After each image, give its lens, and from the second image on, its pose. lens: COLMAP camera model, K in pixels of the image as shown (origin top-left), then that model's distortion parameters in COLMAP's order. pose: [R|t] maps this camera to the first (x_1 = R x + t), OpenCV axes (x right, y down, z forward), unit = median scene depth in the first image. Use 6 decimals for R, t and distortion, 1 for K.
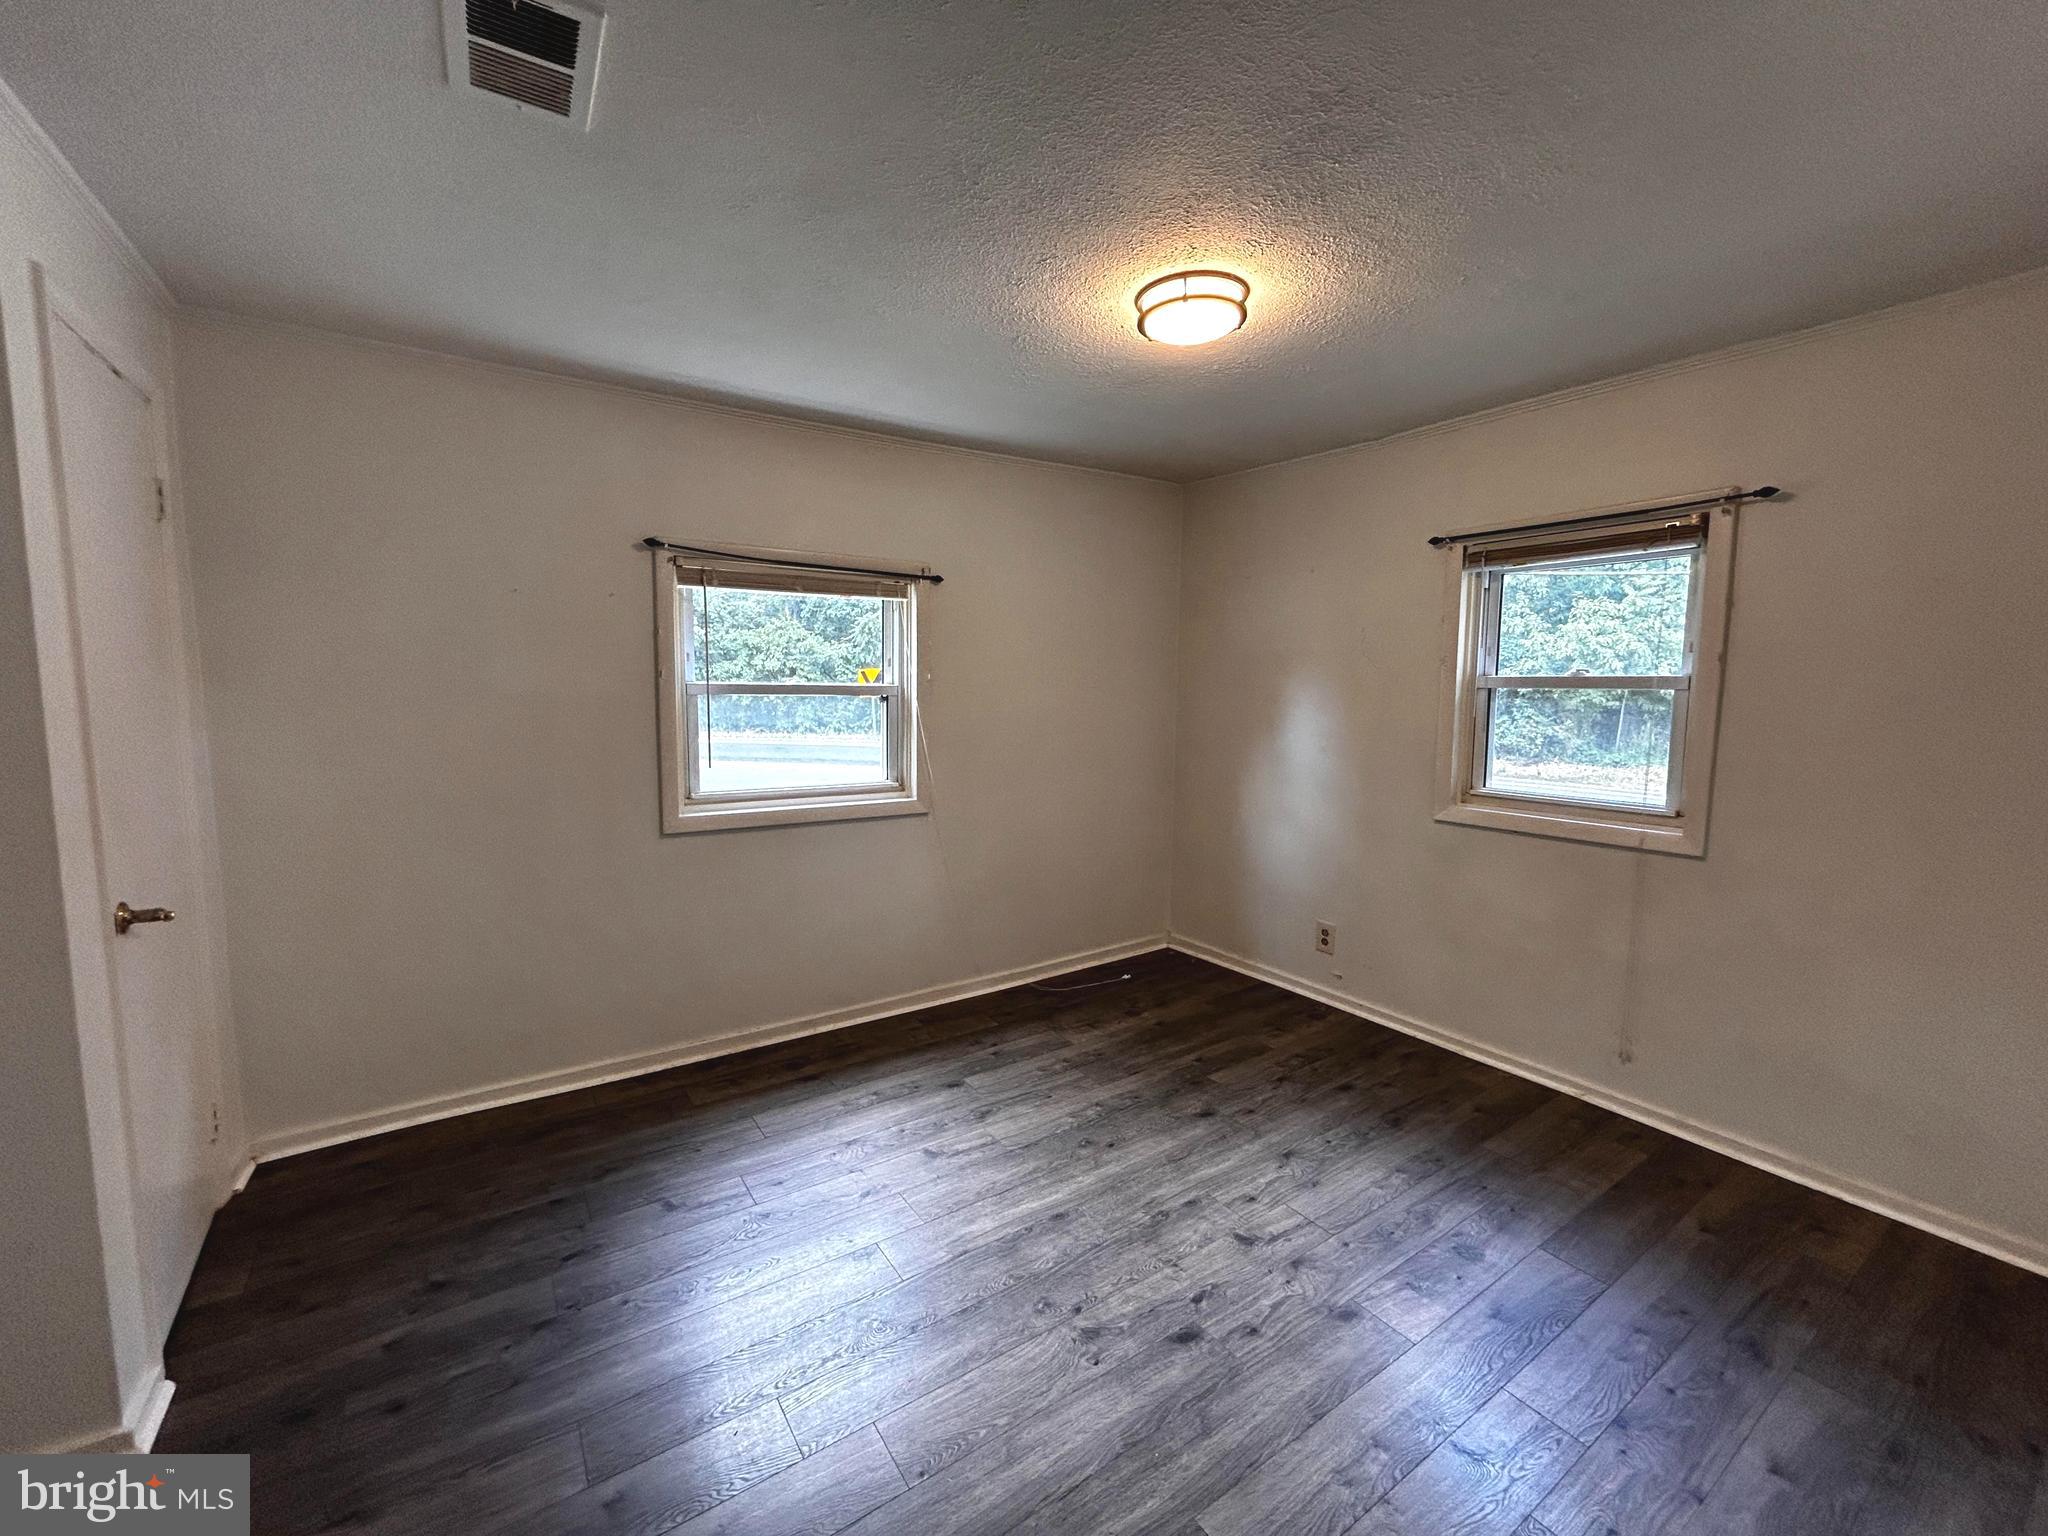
lens RADIAL K [[823.9, 0, 1024.0], [0, 823.9, 768.0], [0, 0, 1]] dist [-0.007894, 0.012494]
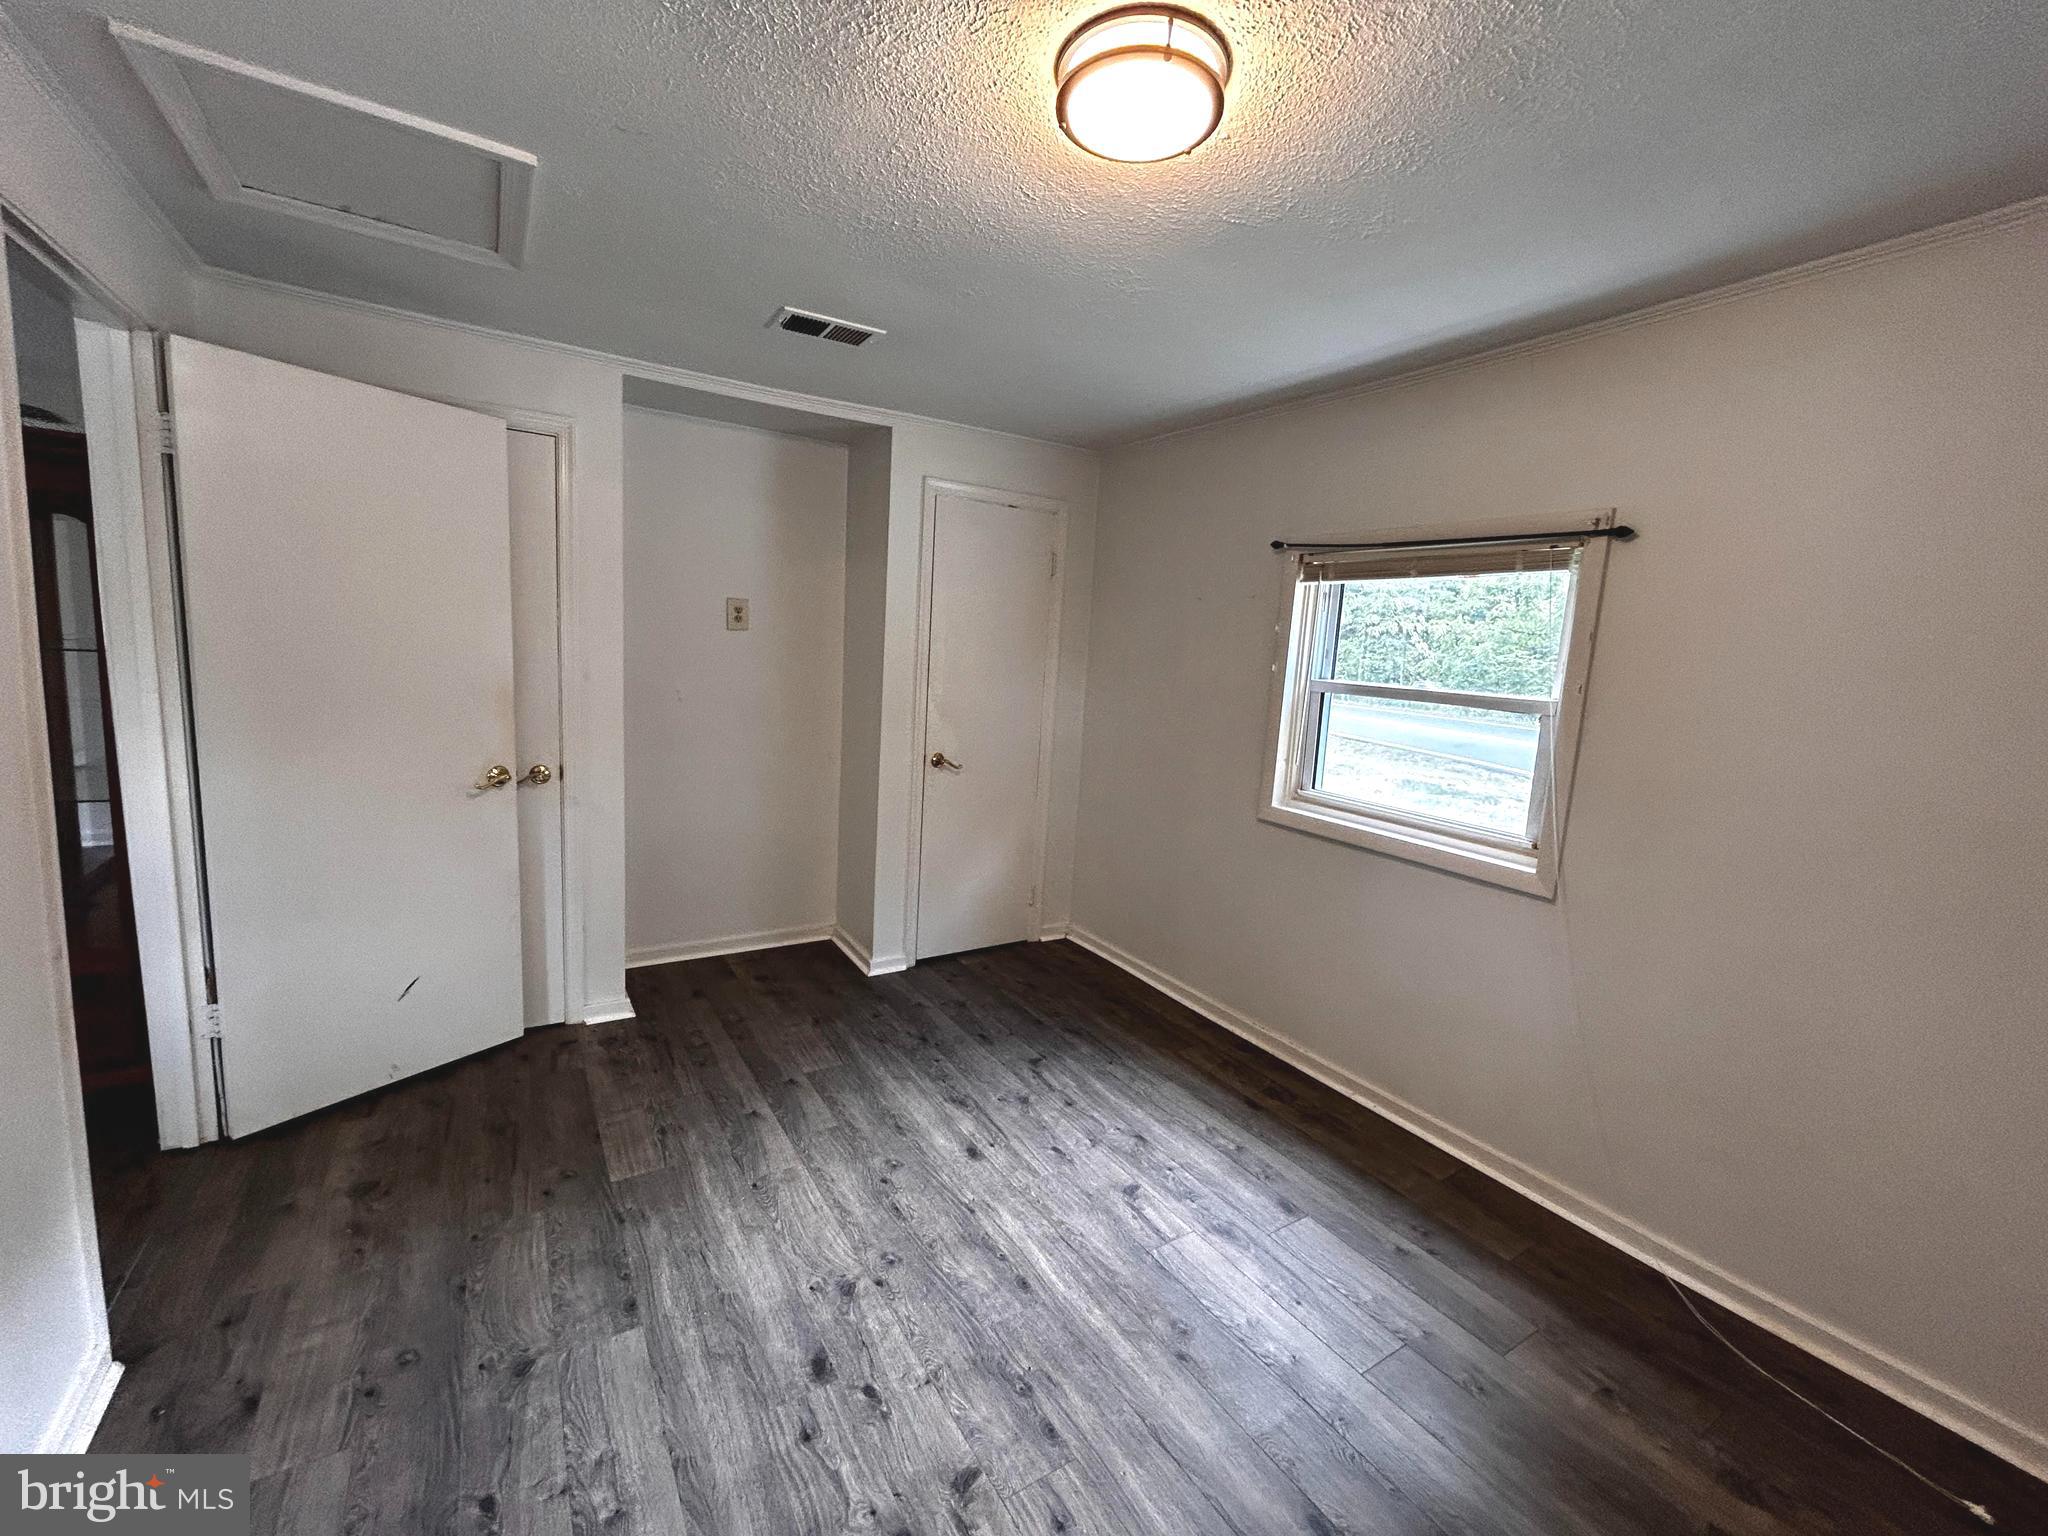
lens RADIAL K [[864.2, 0, 1047.5], [0, 864.2, 771.2], [0, 0, 1]] dist [-0.001821, 0.007869]
pose [[-0.021535, 0.131180, -0.991125, 0.883491], [-0.167557, 0.976859, 0.132933, -0.108128], [0.985627, 0.168932, 0.000943, 0.946031]]
